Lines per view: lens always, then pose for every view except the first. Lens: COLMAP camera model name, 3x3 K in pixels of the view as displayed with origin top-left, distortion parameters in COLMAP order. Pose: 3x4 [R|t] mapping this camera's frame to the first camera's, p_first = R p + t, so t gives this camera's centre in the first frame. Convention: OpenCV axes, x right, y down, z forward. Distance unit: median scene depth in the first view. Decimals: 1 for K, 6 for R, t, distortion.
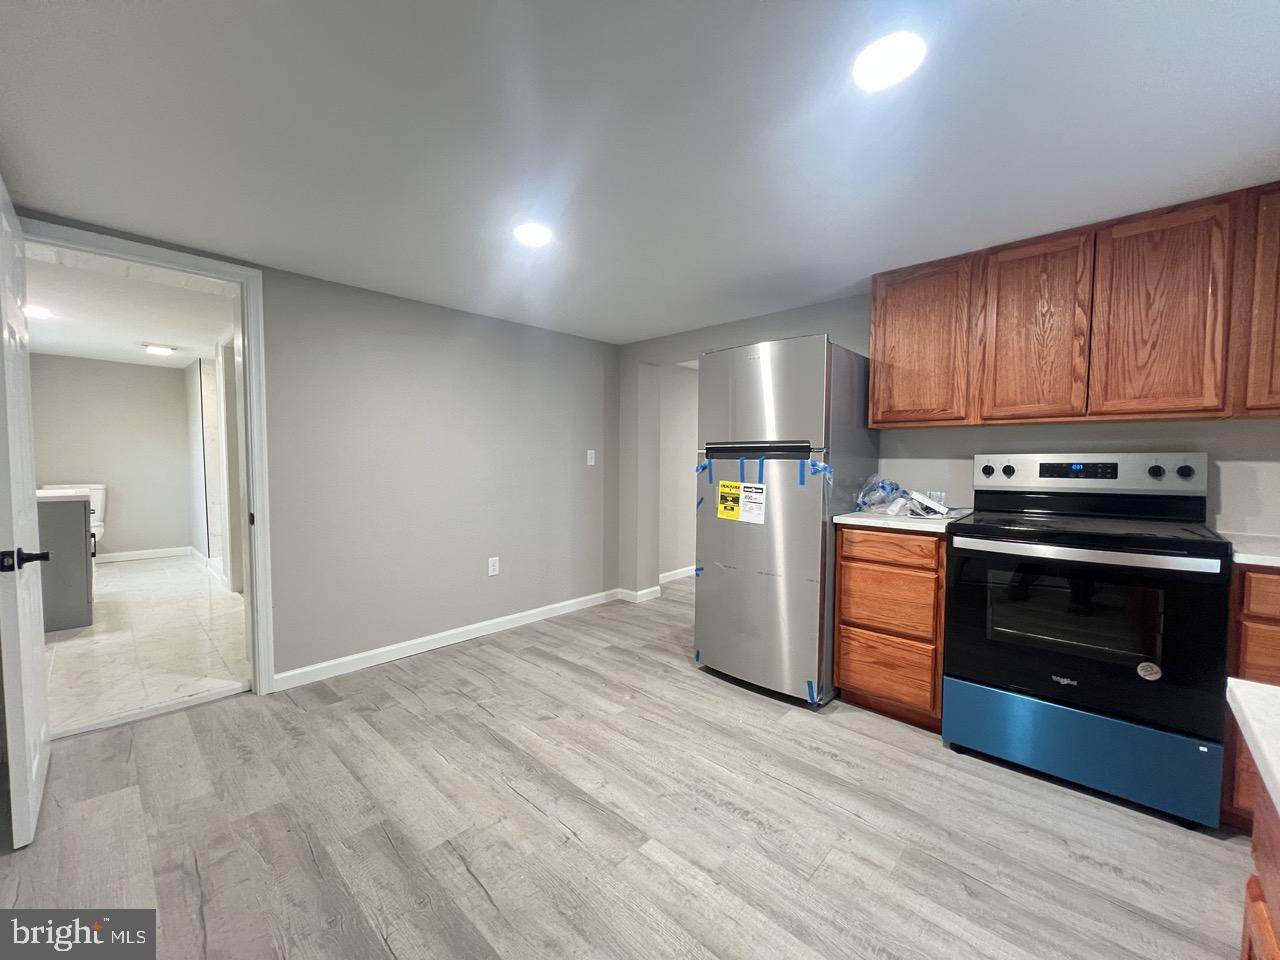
lens RADIAL K [[509.0, 0, 637.7], [0, 509.0, 481.5], [0, 0, 1]] dist [-0.003964, 0.000419]
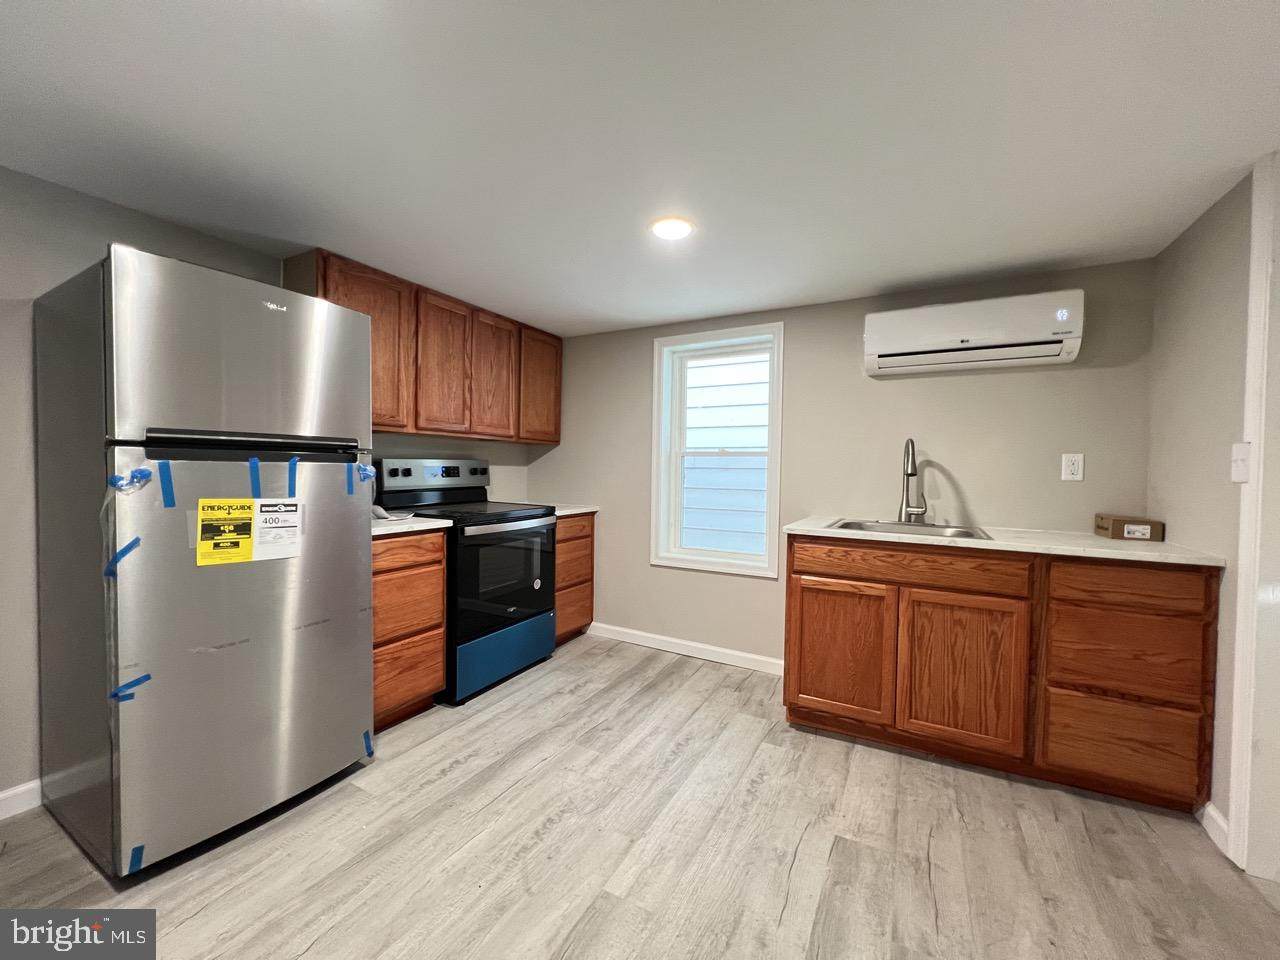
lens RADIAL K [[509.0, 0, 640.9], [0, 509.0, 482.0], [0, 0, 1]] dist [-0.003964, 0.000419]
pose [[-0.248624, -0.032990, 0.968038, -0.613706], [0.031613, 0.998611, 0.042151, -0.035621], [-0.968084, 0.041083, -0.247236, 0.833438]]
